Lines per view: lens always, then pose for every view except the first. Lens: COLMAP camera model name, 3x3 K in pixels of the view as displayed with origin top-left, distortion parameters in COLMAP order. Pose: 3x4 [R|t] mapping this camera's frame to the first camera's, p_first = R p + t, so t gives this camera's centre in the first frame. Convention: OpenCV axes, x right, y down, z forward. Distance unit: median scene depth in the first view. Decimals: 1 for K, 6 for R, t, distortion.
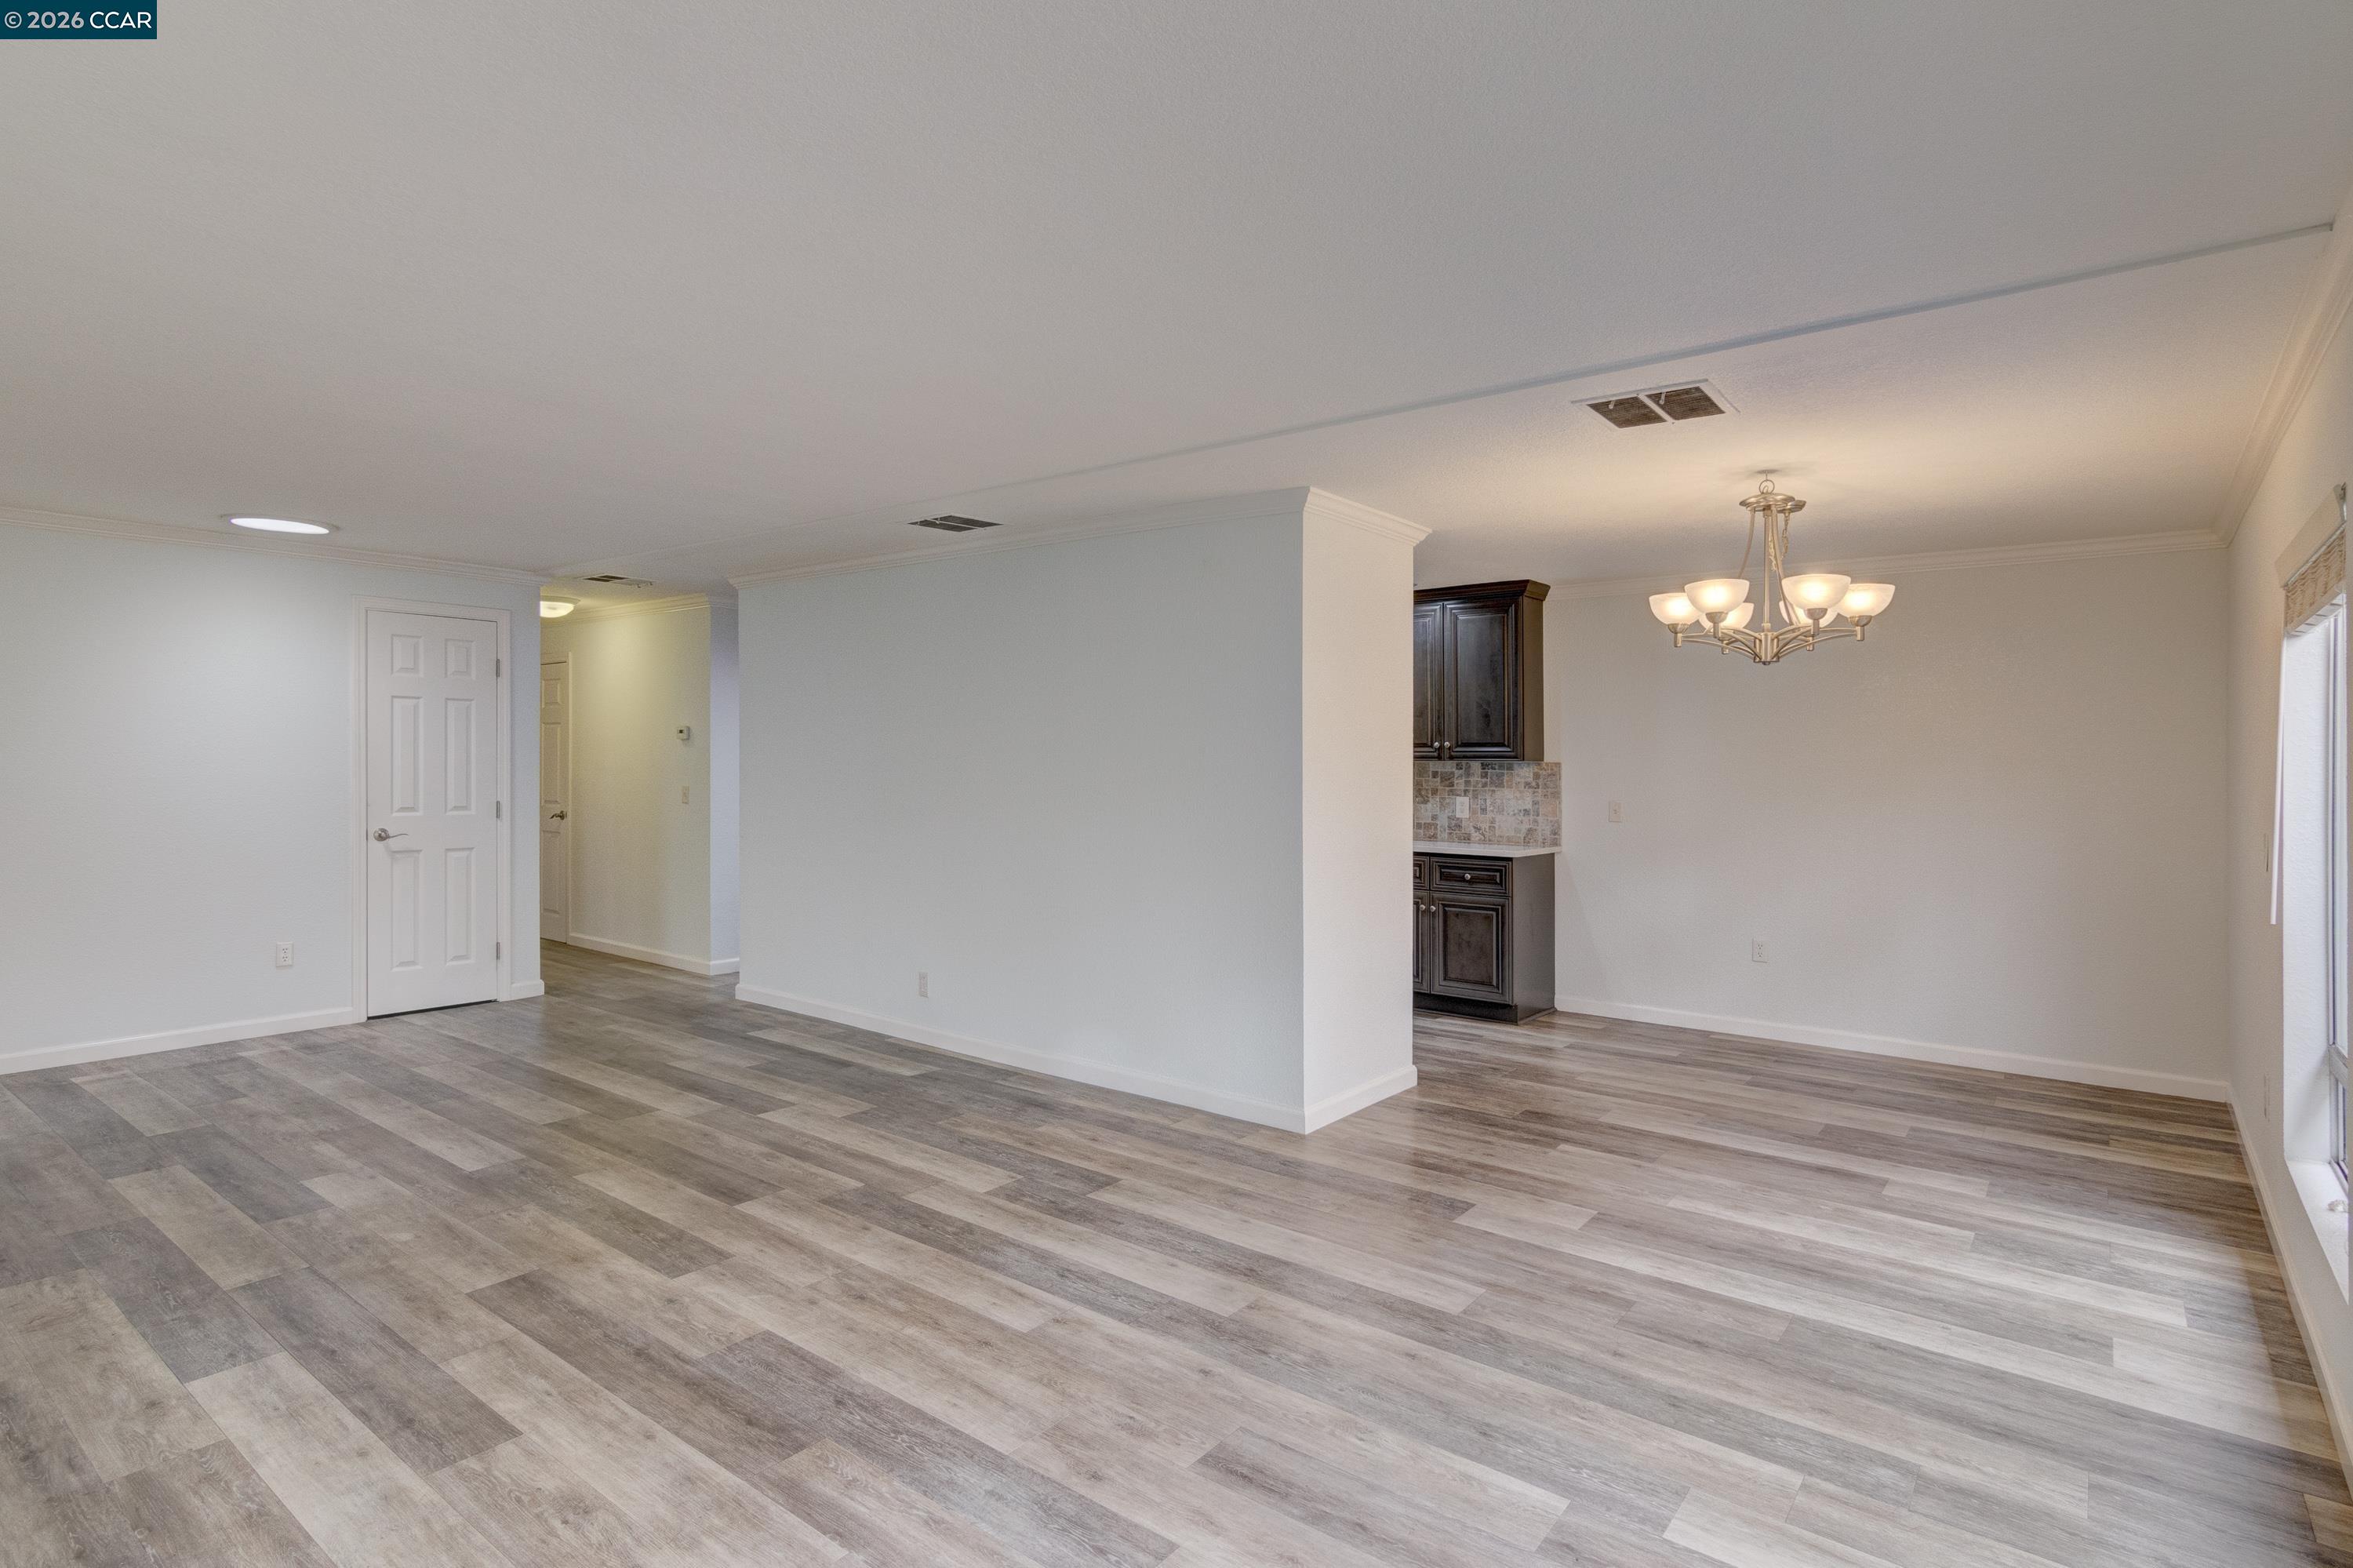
lens RADIAL K [[1180.9, 0, 1176.5], [0, 1180.9, 784.0], [0, 0, 1]] dist [0.004147, 0.001843]
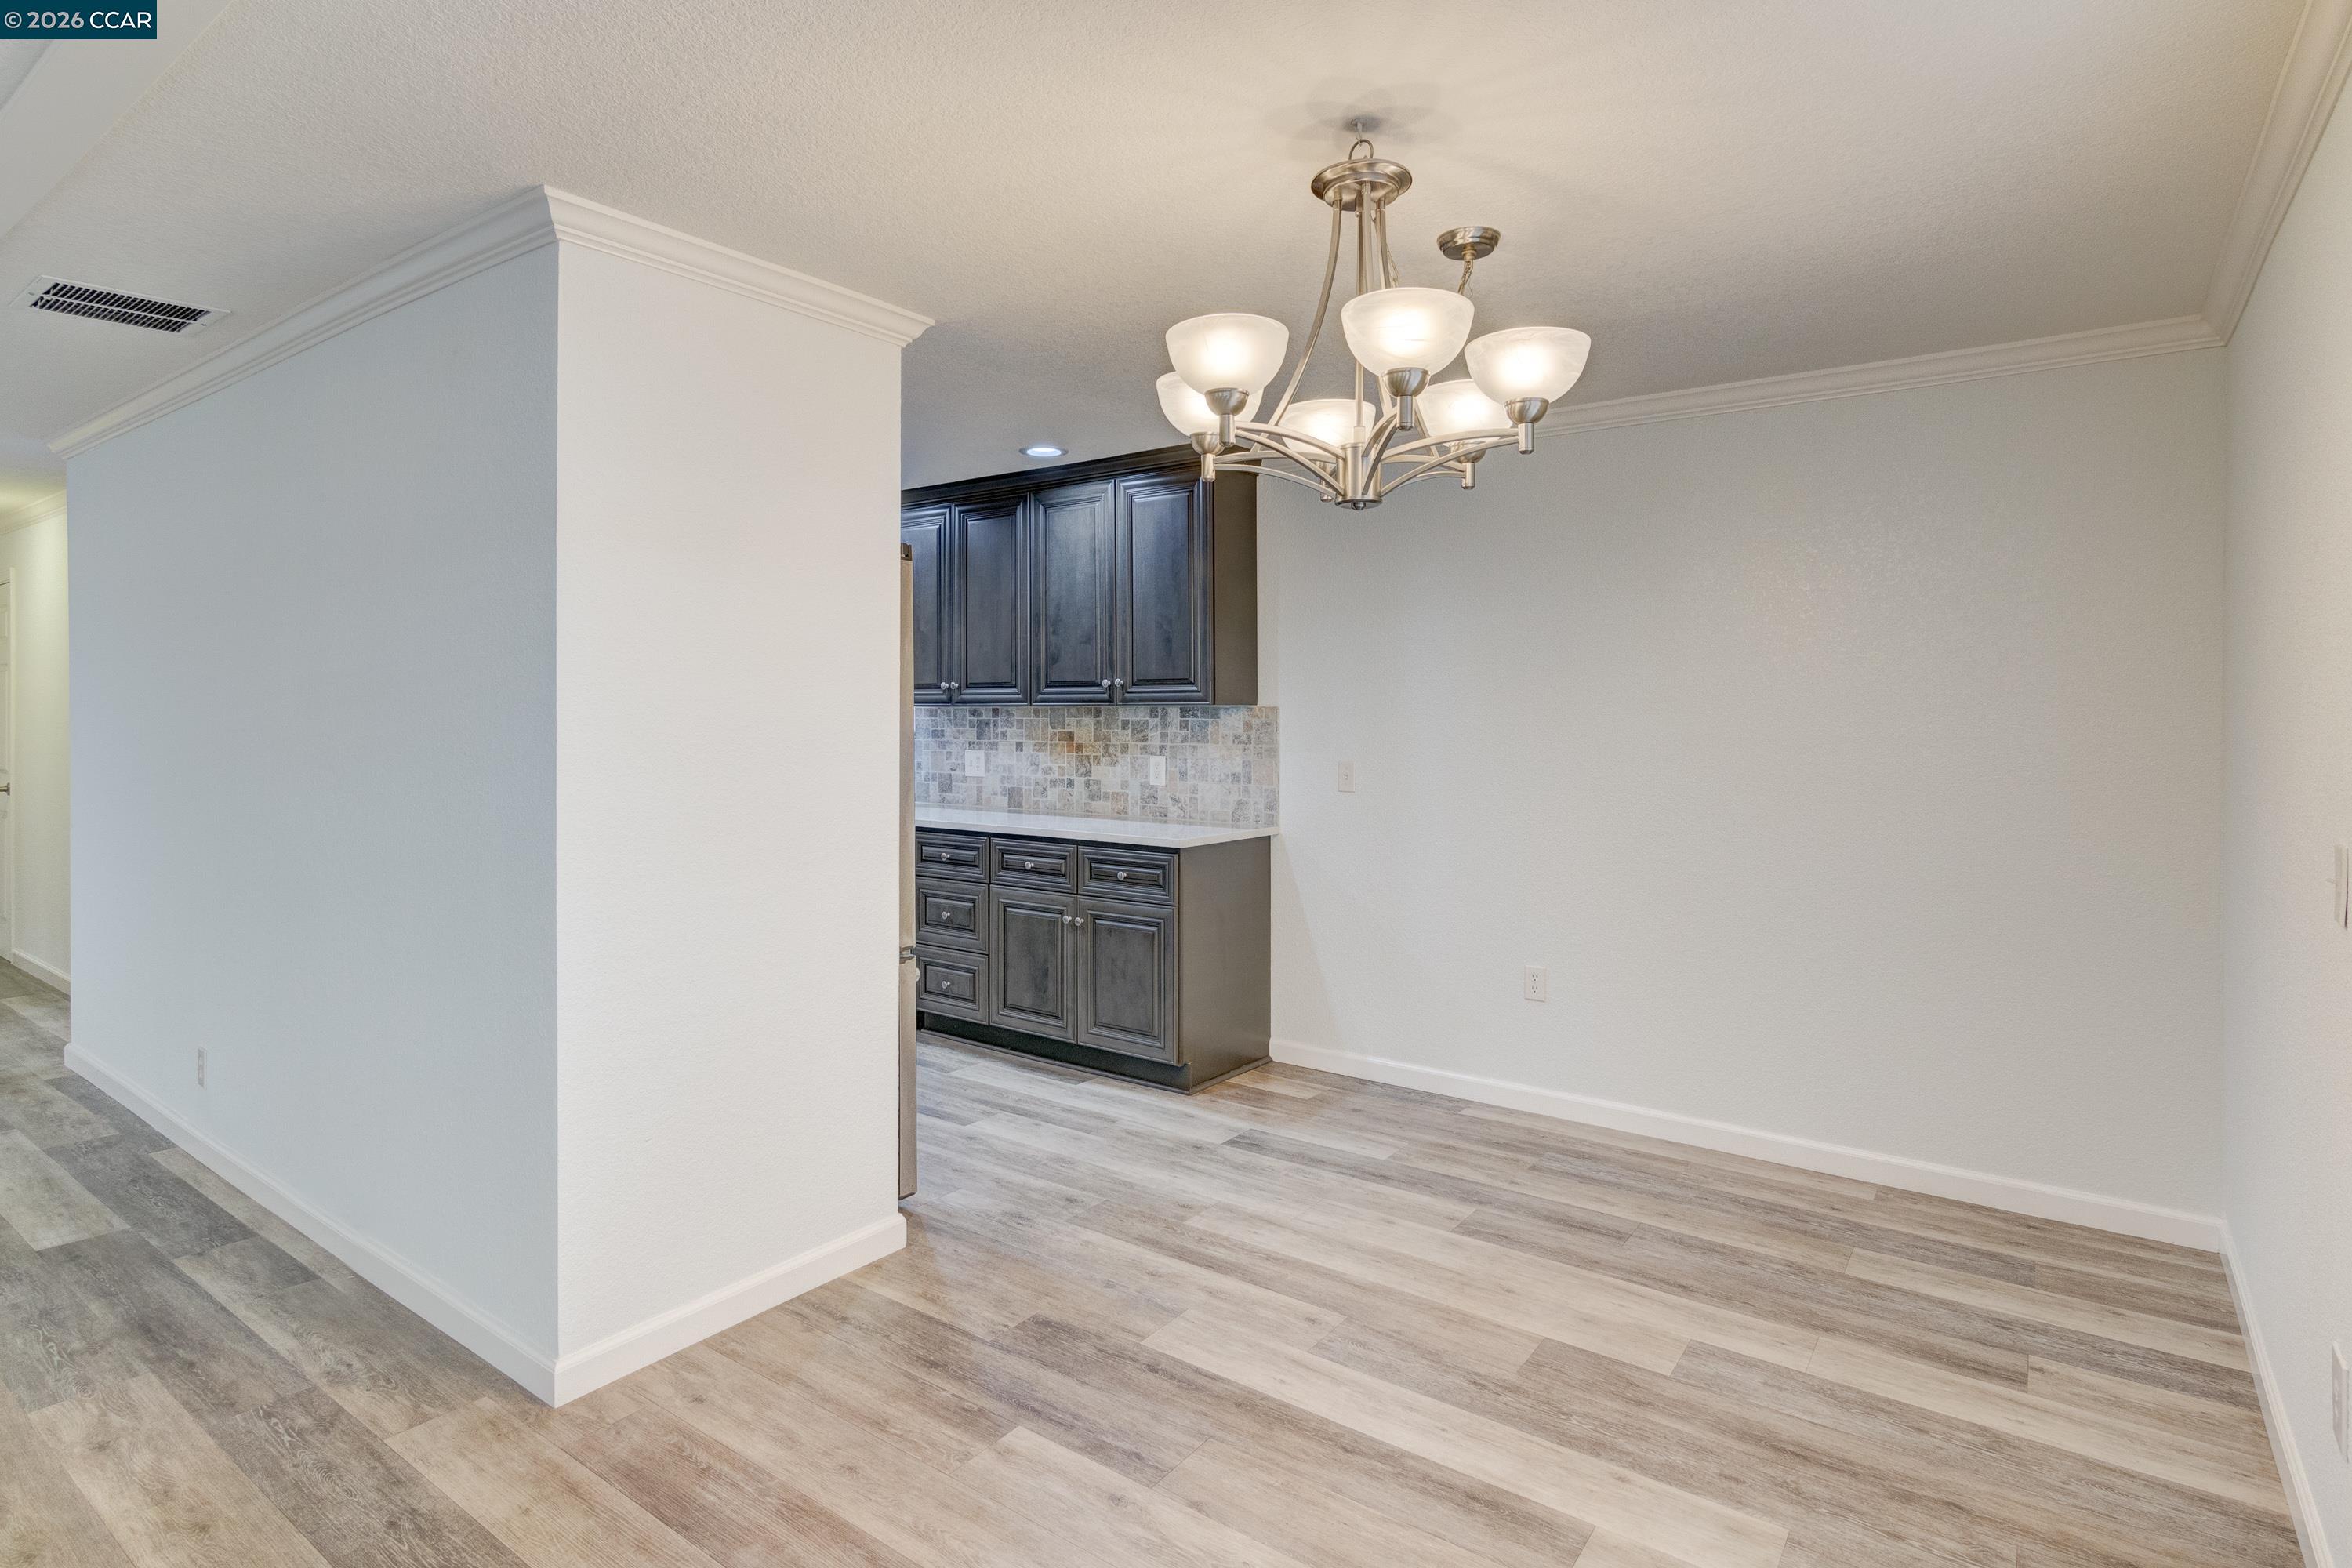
lens RADIAL K [[1214.0, 0, 1181.3], [0, 1214.0, 717.3], [0, 0, 1]] dist [0.005559, 0.000475]
pose [[0.998986, -0.006424, 0.044564, 0.362747], [0.007125, 0.999853, -0.015582, -0.001539], [-0.044457, 0.015883, 0.998885, 0.435430]]
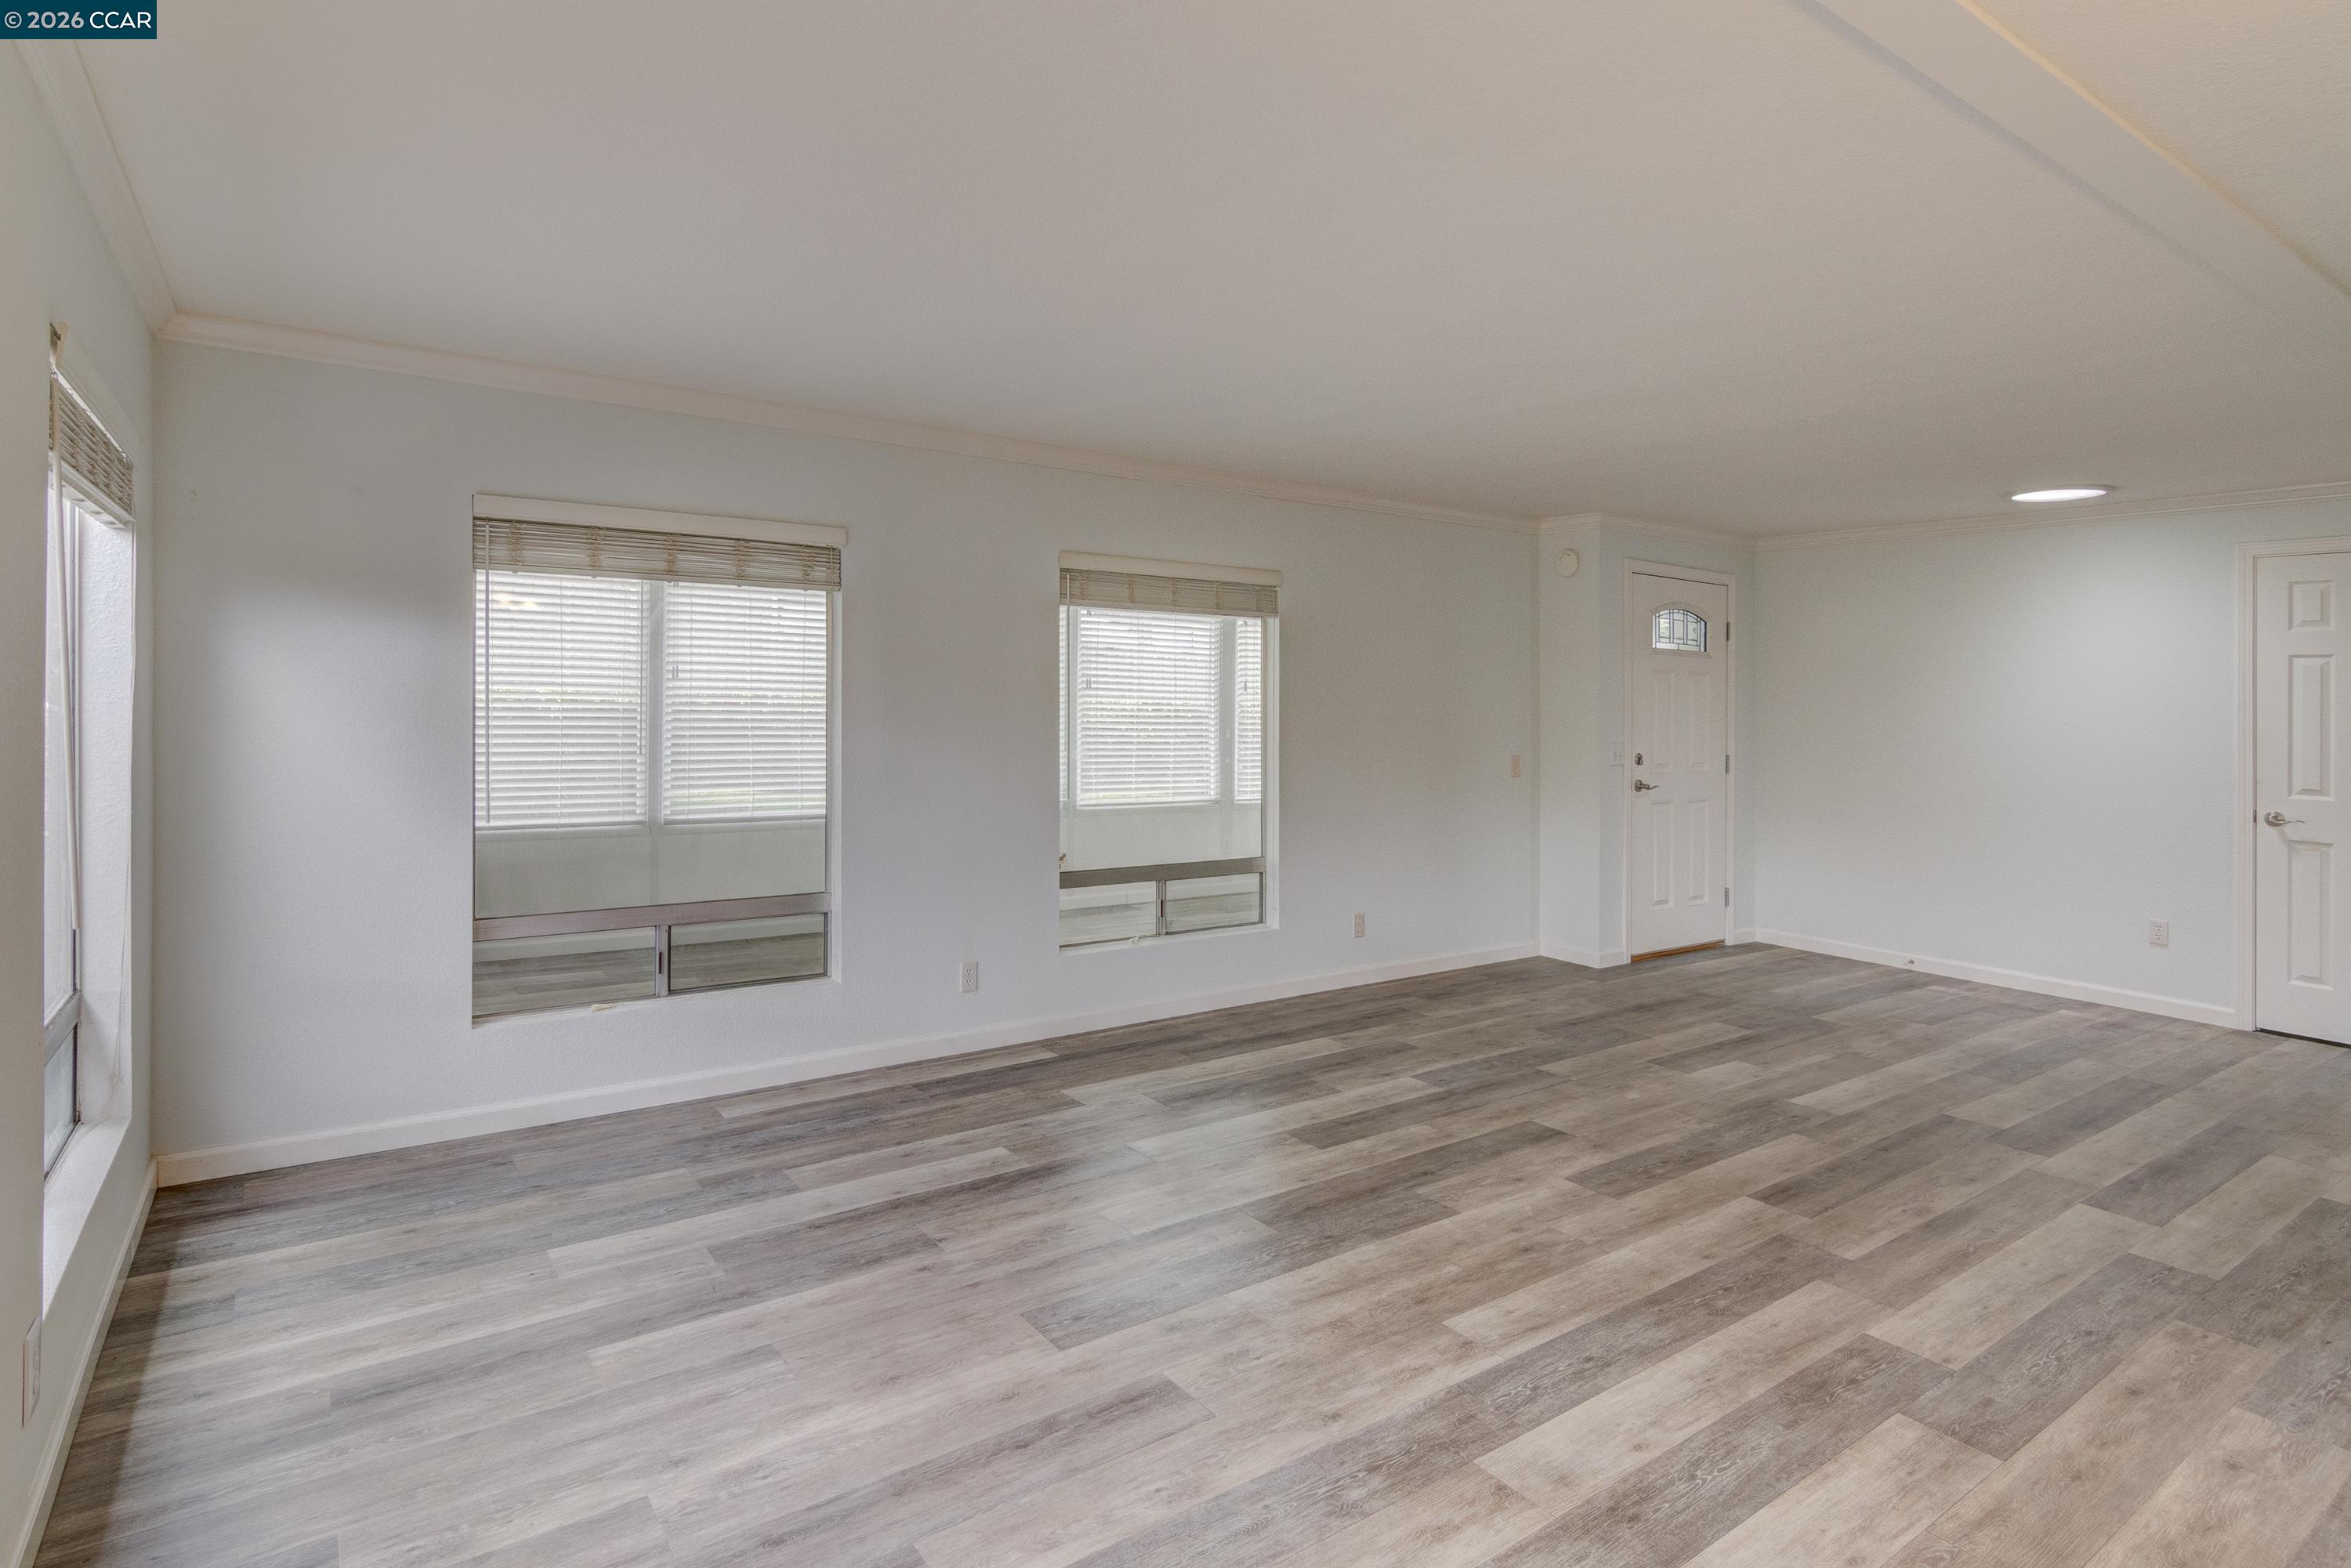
lens RADIAL K [[1179.8, 0, 1175.5], [0, 1179.8, 784.0], [0, 0, 1]] dist [0.004147, 0.001843]
pose [[-0.263280, 0.054480, -0.963180, 0.517262], [-0.043200, 0.996737, 0.068187, -0.009447], [0.963752, 0.059561, -0.260067, 0.653985]]
